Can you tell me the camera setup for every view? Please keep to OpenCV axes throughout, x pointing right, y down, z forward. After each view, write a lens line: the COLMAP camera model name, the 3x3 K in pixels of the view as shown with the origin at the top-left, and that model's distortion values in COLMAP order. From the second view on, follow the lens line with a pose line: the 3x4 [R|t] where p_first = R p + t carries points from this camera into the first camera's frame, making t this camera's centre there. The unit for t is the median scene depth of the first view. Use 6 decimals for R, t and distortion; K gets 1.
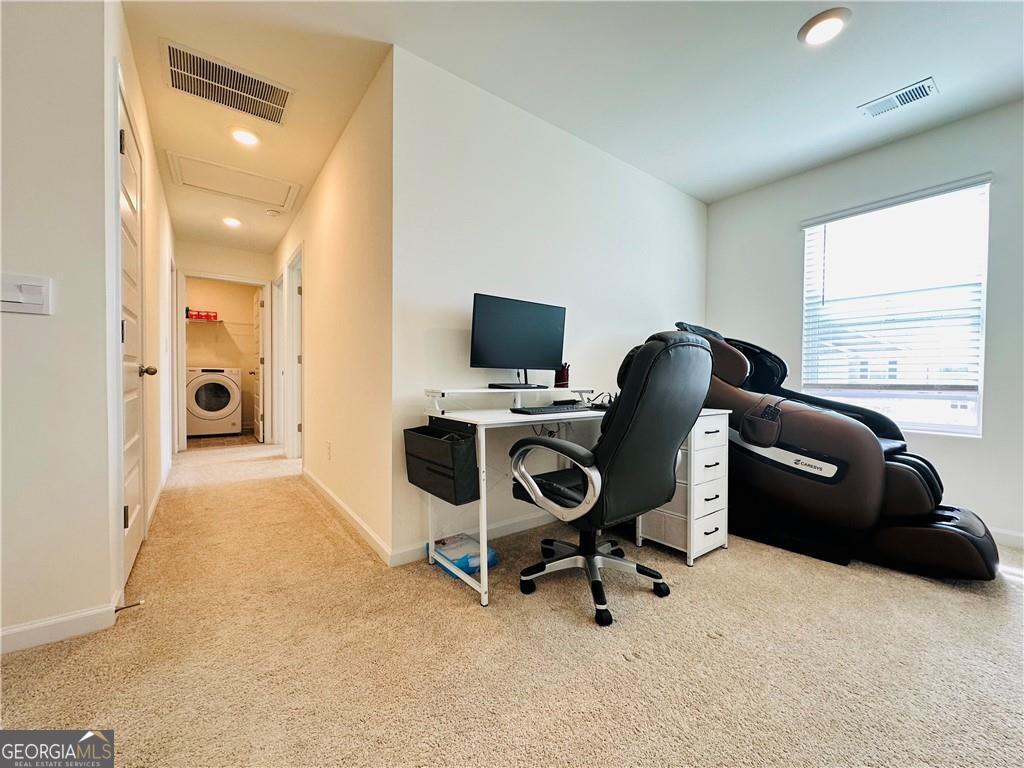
lens RADIAL K [[408.5, 0, 512.4], [0, 408.5, 385.1], [0, 0, 1]] dist [-0.002552, 0.000160]
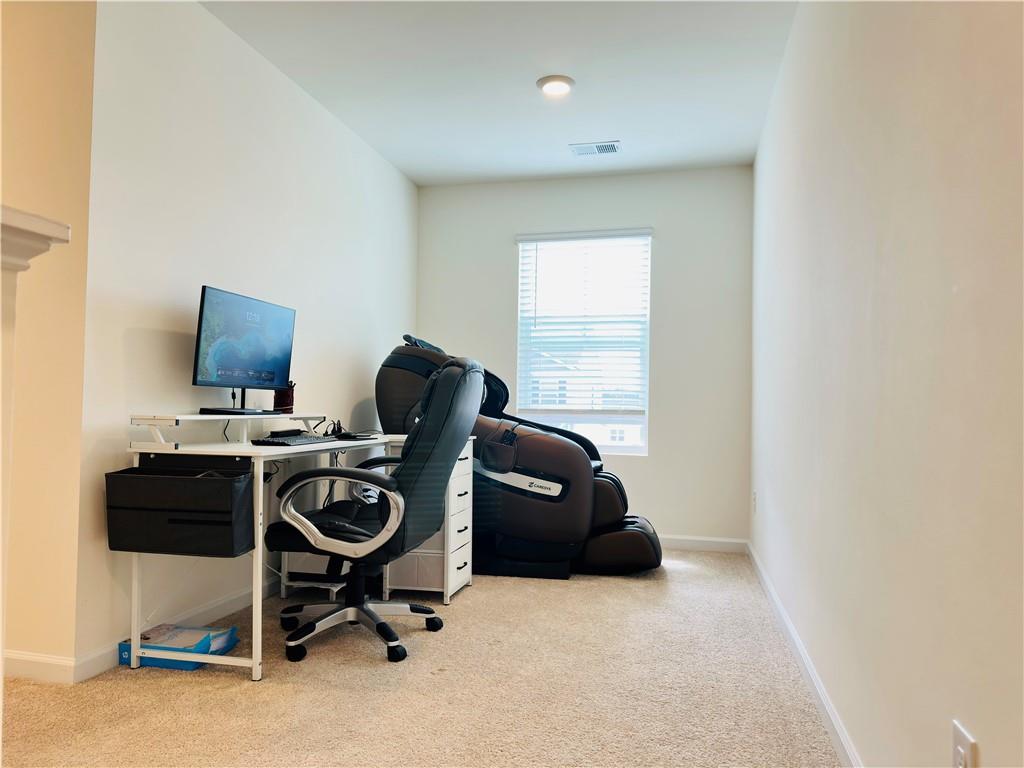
lens RADIAL K [[713.0, 0, 513.8], [0, 713.0, 389.0], [0, 0, 1]] dist [0.119103, -0.166728]
pose [[0.770819, 0.018956, 0.636772, -0.481458], [0.003561, 0.999413, -0.034063, 0.009558], [-0.637044, 0.028524, 0.770299, -0.358847]]
